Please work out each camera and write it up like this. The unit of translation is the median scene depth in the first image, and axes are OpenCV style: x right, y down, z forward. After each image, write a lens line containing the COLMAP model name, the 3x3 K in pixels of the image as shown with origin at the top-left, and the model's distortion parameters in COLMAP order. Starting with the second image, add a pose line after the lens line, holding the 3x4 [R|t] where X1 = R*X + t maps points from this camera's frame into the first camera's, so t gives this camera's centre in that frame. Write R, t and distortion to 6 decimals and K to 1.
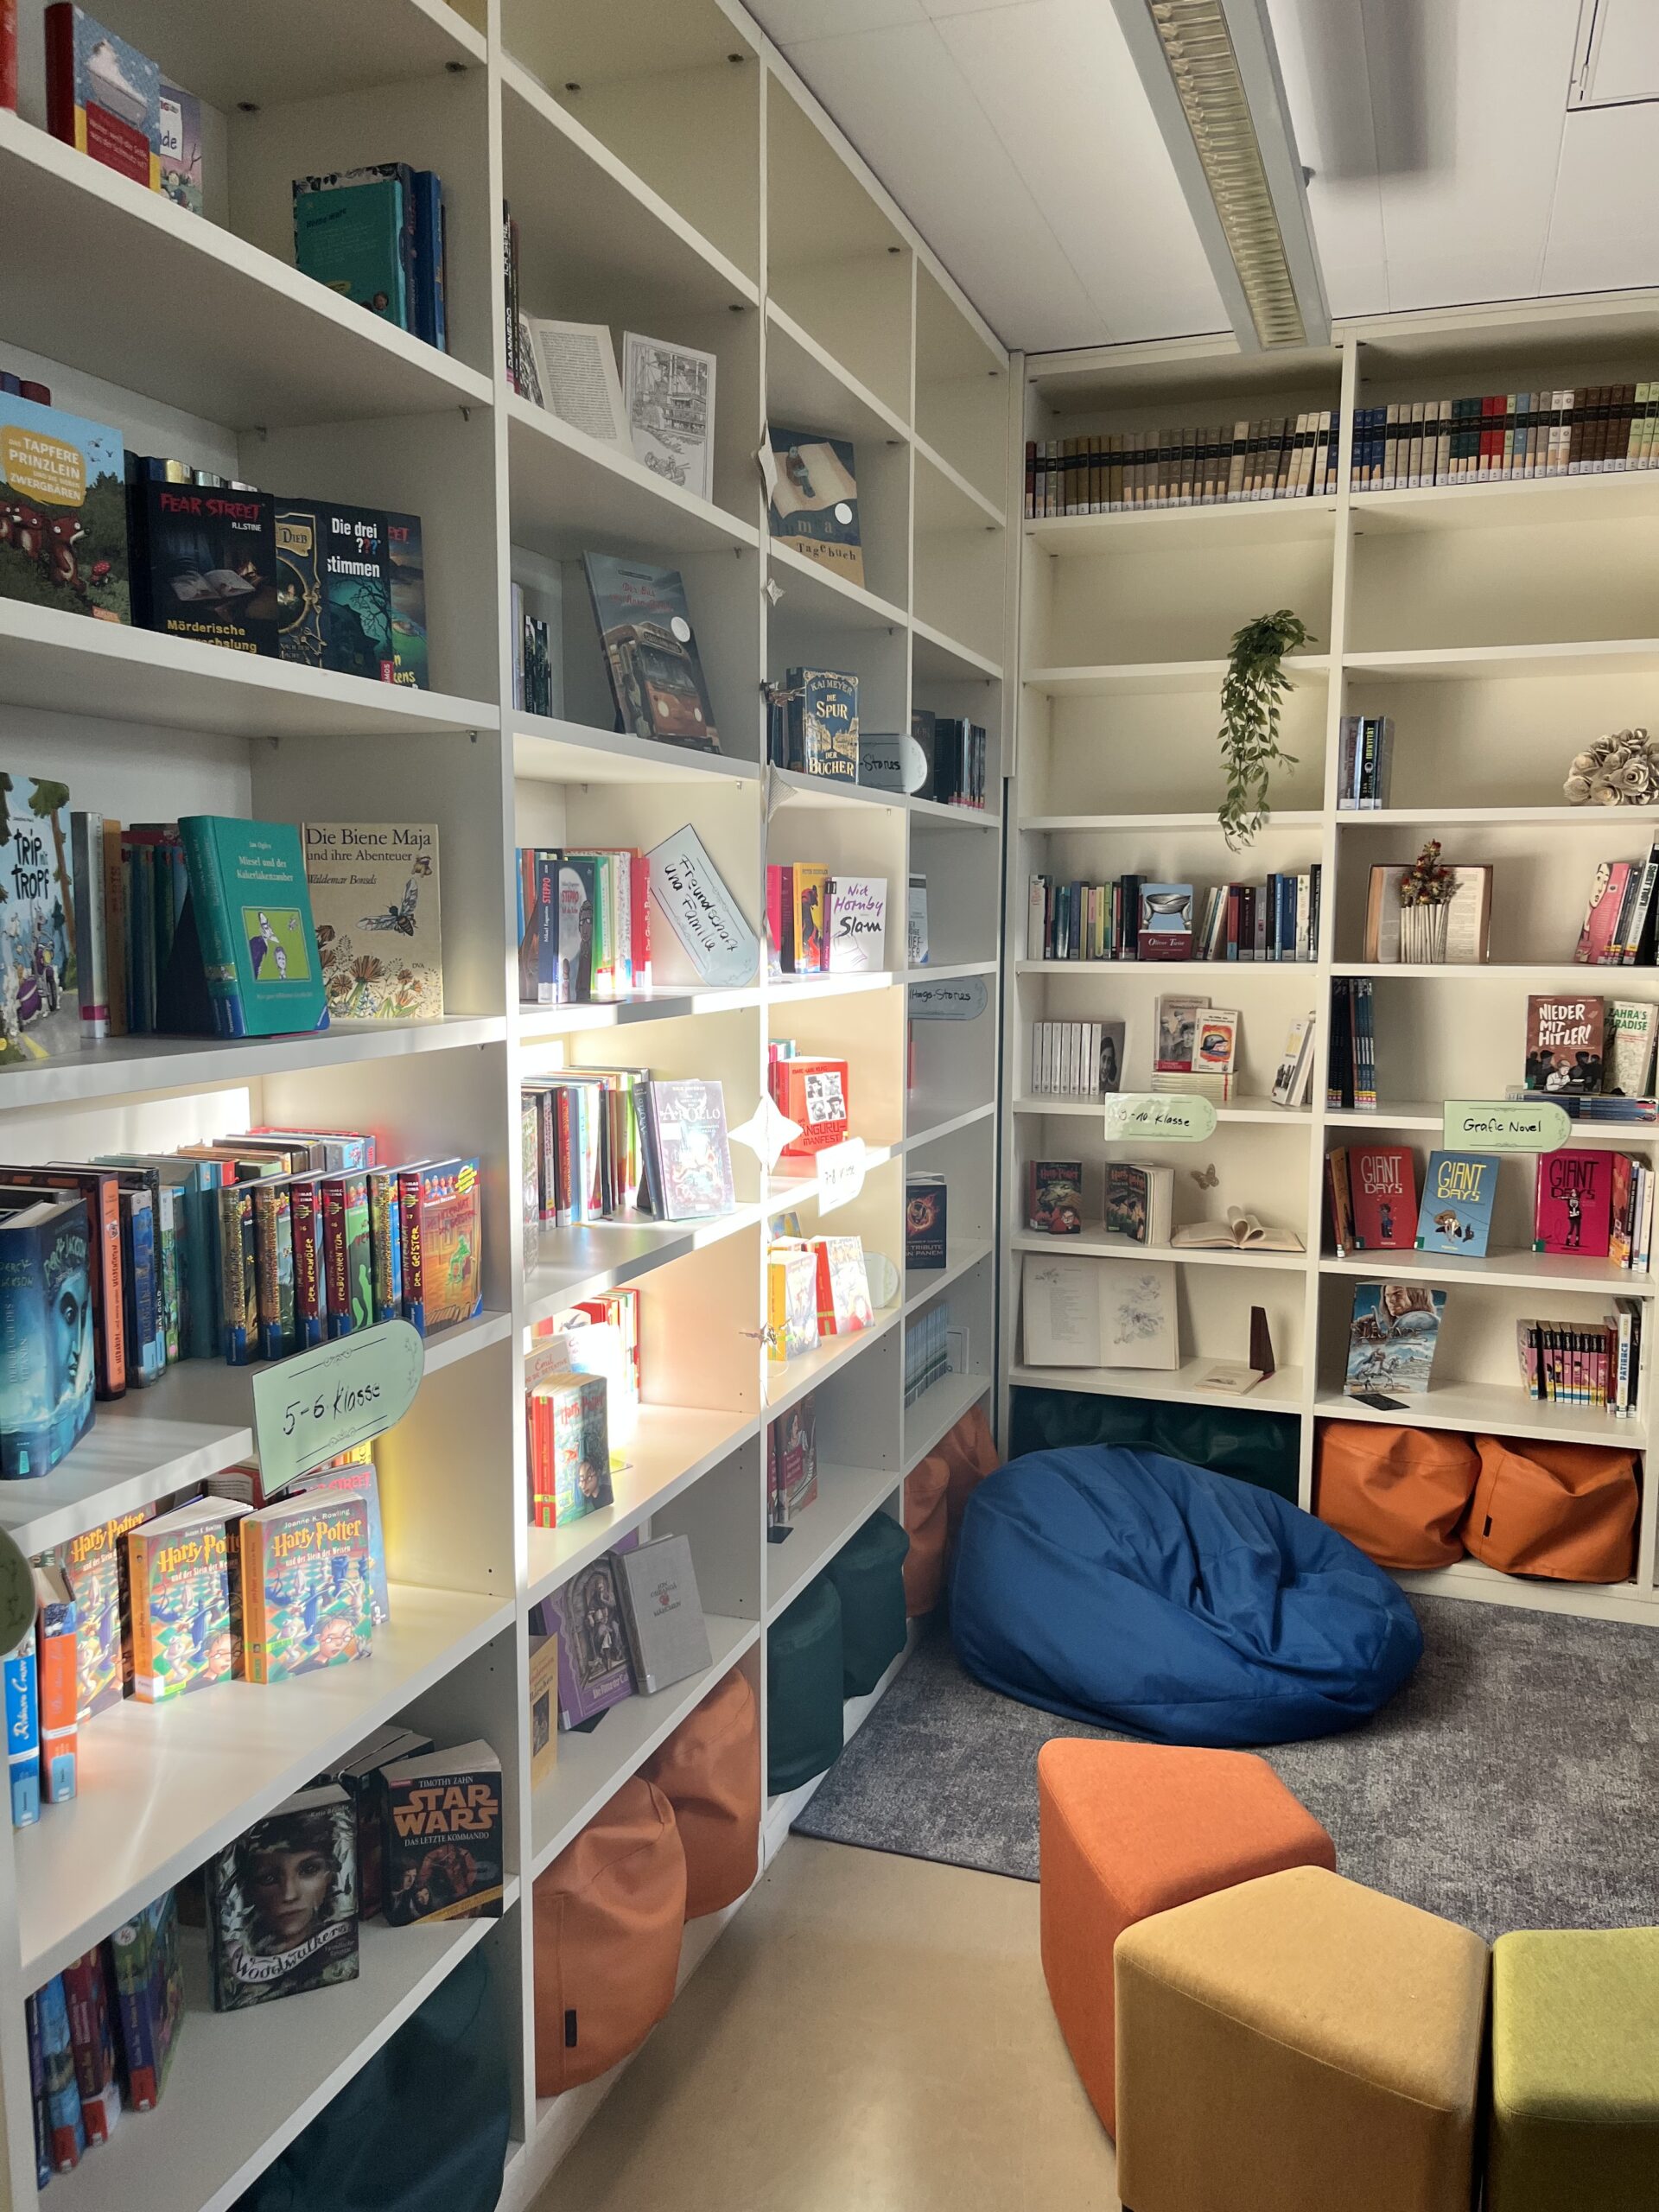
lens RADIAL K [[1675.2, 0, 826.0], [0, 1675.2, 1103.6], [0, 0, 1]] dist [0.047361, -0.044710]
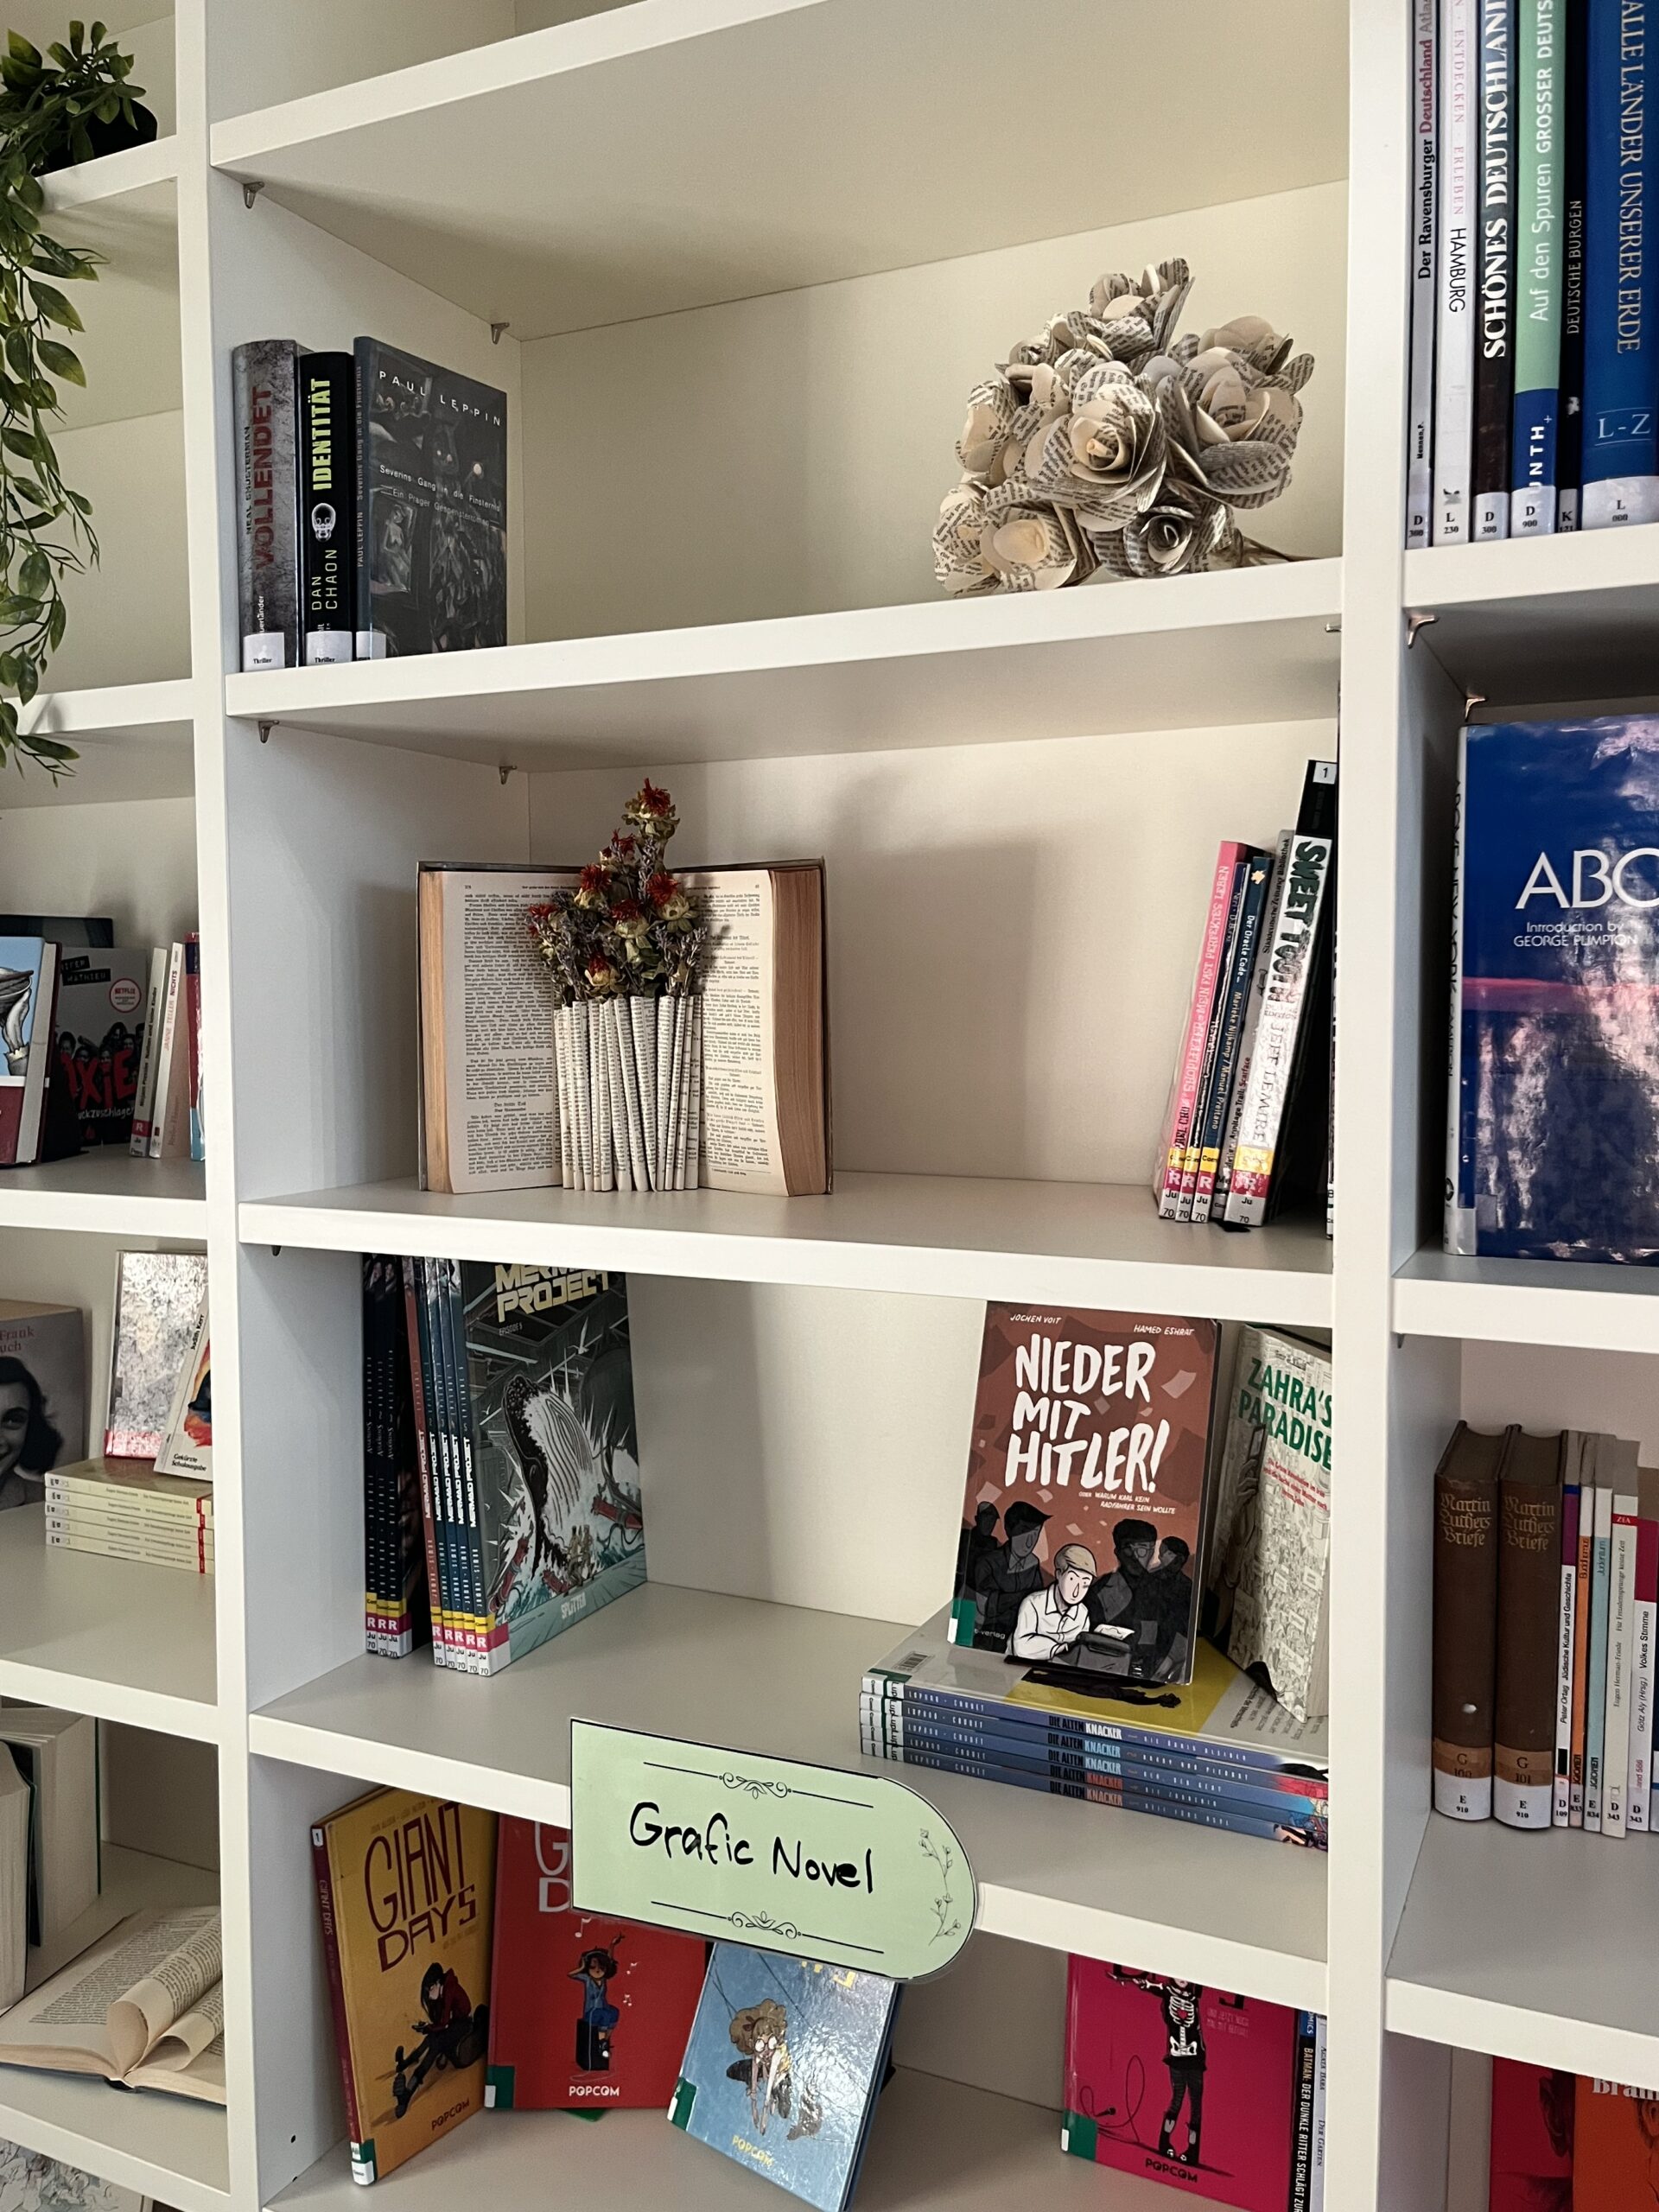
lens RADIAL K [[1675.2, 0, 828.9], [0, 1675.2, 1099.5], [0, 0, 1]] dist [0.047361, -0.044710]
pose [[0.994382, 0.000479, -0.105851, 0.502343], [-0.007102, 0.998039, -0.062195, -0.097206], [0.105614, 0.062598, 0.992435, 0.840552]]
